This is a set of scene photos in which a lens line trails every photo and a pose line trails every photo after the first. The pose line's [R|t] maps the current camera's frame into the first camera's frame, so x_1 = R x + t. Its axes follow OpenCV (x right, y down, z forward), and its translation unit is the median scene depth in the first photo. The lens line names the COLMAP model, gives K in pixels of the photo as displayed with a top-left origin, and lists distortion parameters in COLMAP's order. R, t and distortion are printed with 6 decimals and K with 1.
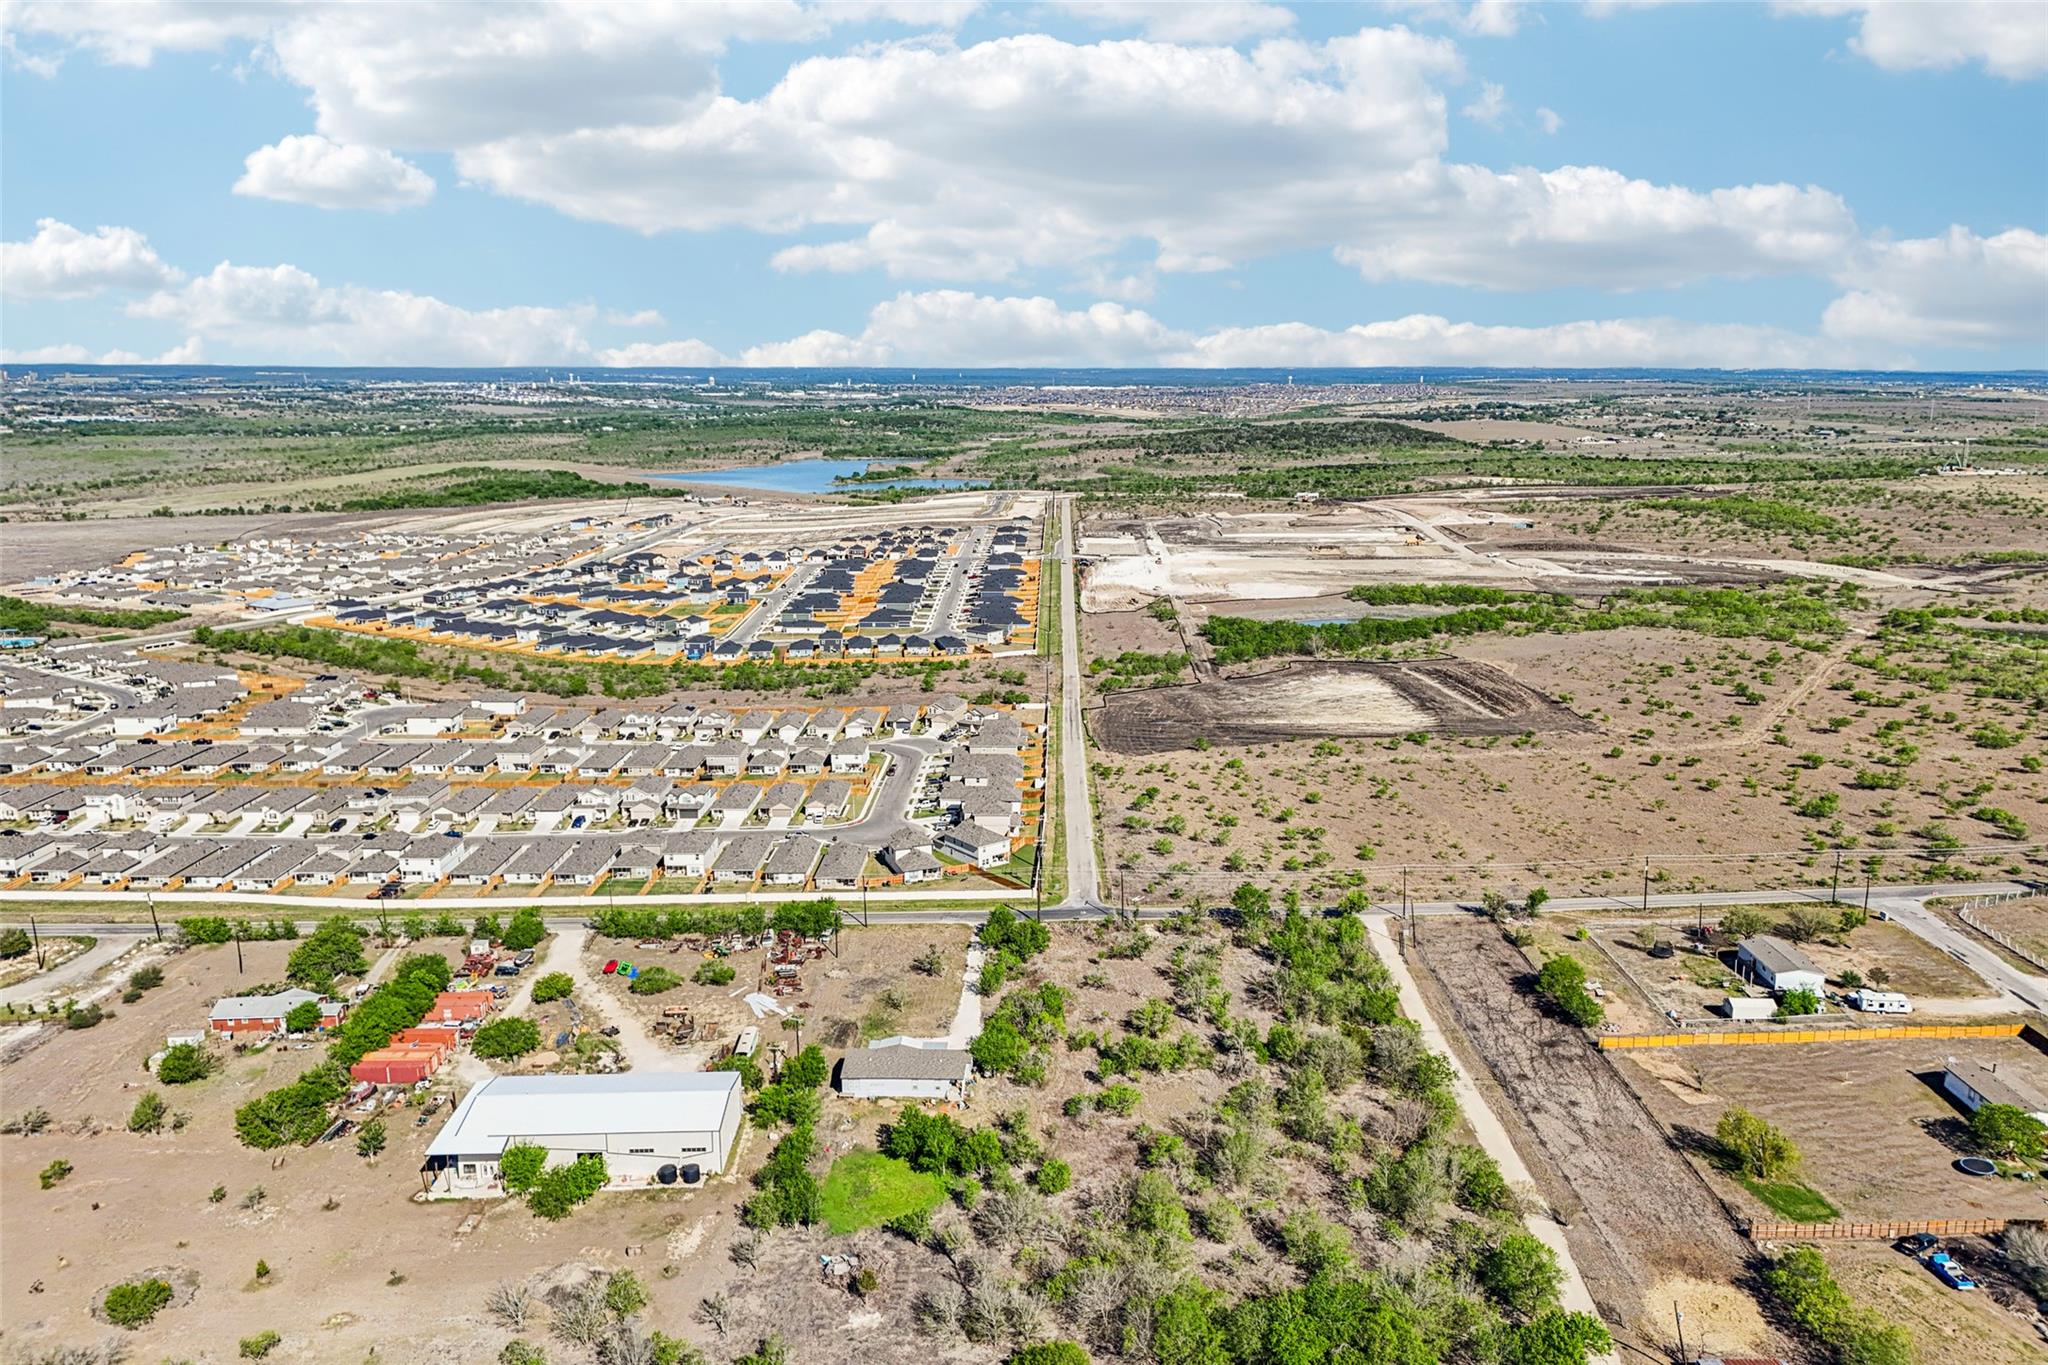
lens RADIAL K [[1501.8, 0, 1022.7], [0, 1501.8, 683.7], [0, 0, 1]] dist [0.091359, -0.095535]
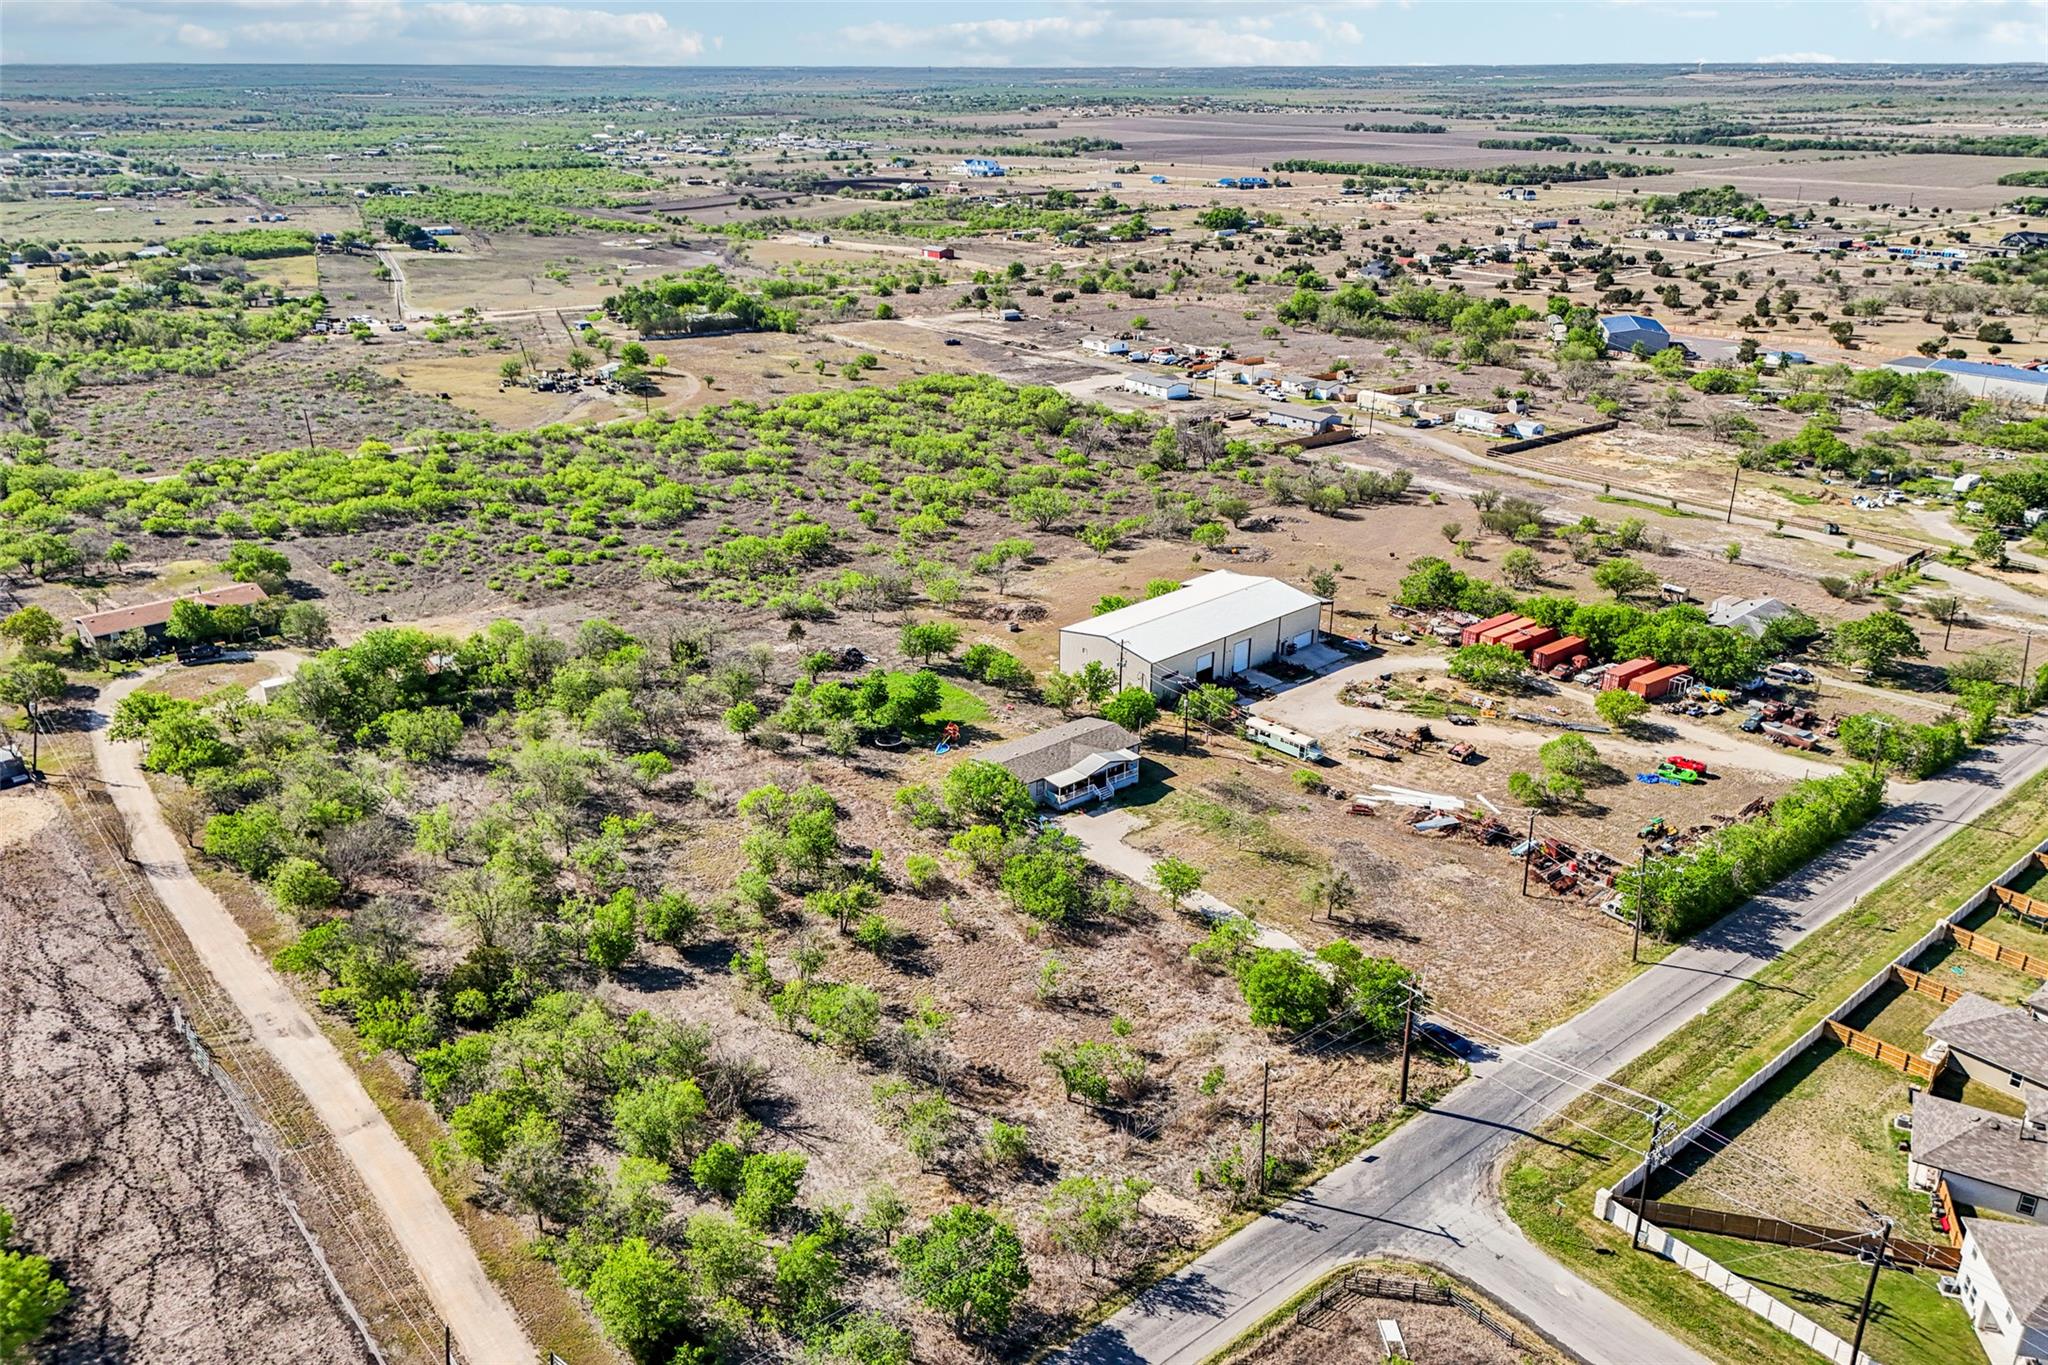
lens RADIAL K [[1501.8, 0, 1010.2], [0, 1501.8, 683.2], [0, 0, 1]] dist [0.091359, -0.095535]
pose [[-0.751371, 0.253601, -0.609203, 0.343029], [-0.134641, 0.844862, 0.517764, -0.144208], [0.645998, 0.471056, -0.600660, 1.257434]]
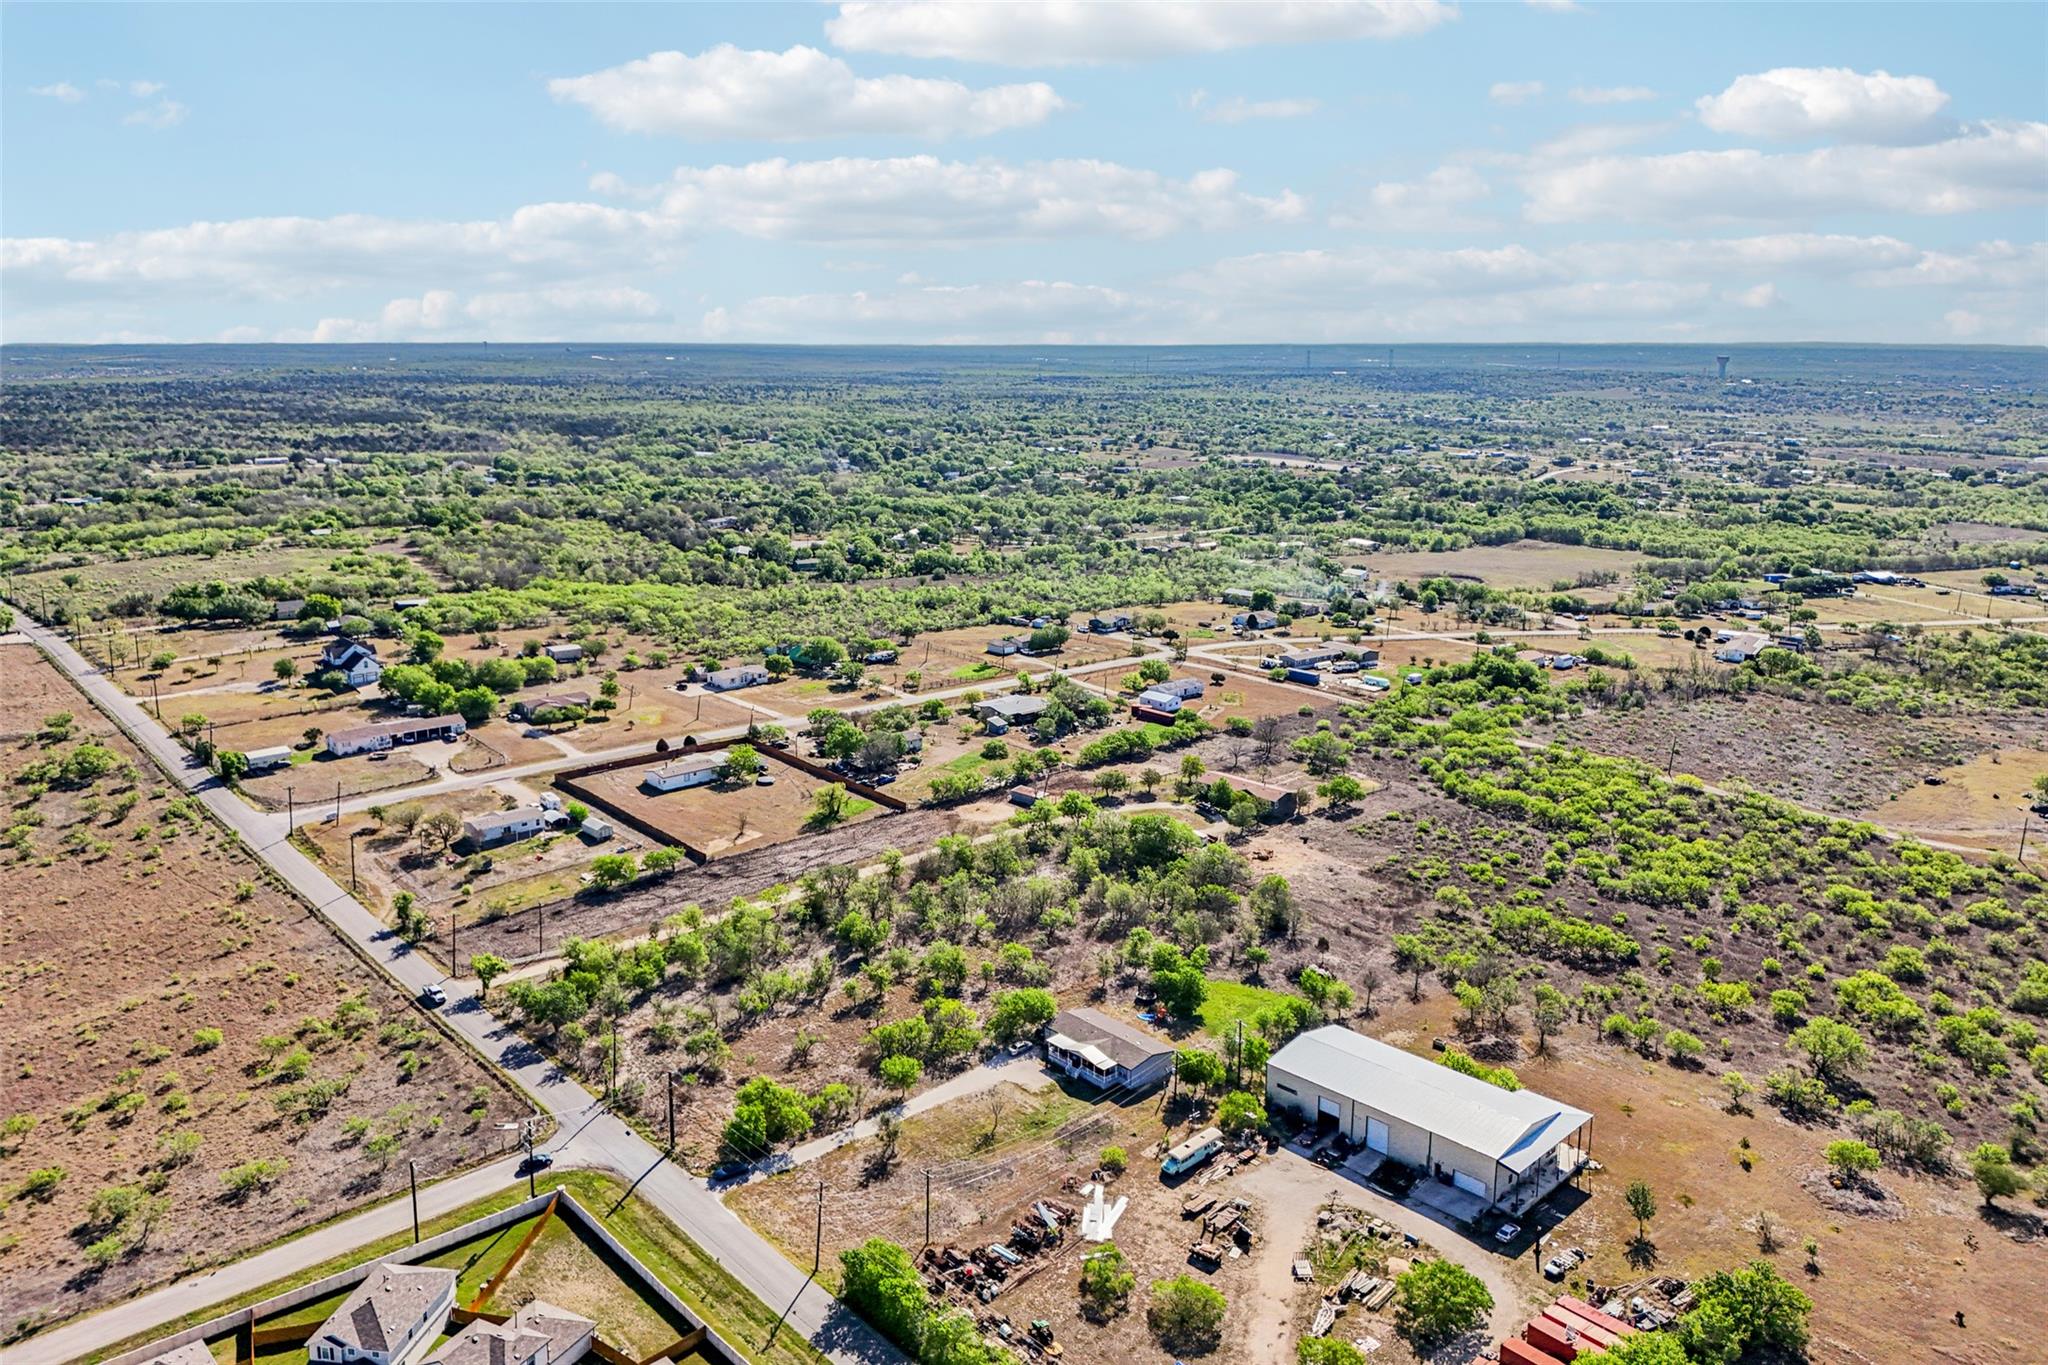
lens RADIAL K [[1501.8, 0, 1043.1], [0, 1501.8, 632.8], [0, 0, 1]] dist [0.091359, -0.095535]
pose [[-0.699956, -0.142375, 0.699851, -0.626100], [0.143794, 0.931766, 0.333370, -0.297637], [-0.699561, 0.333979, -0.631722, 1.390591]]
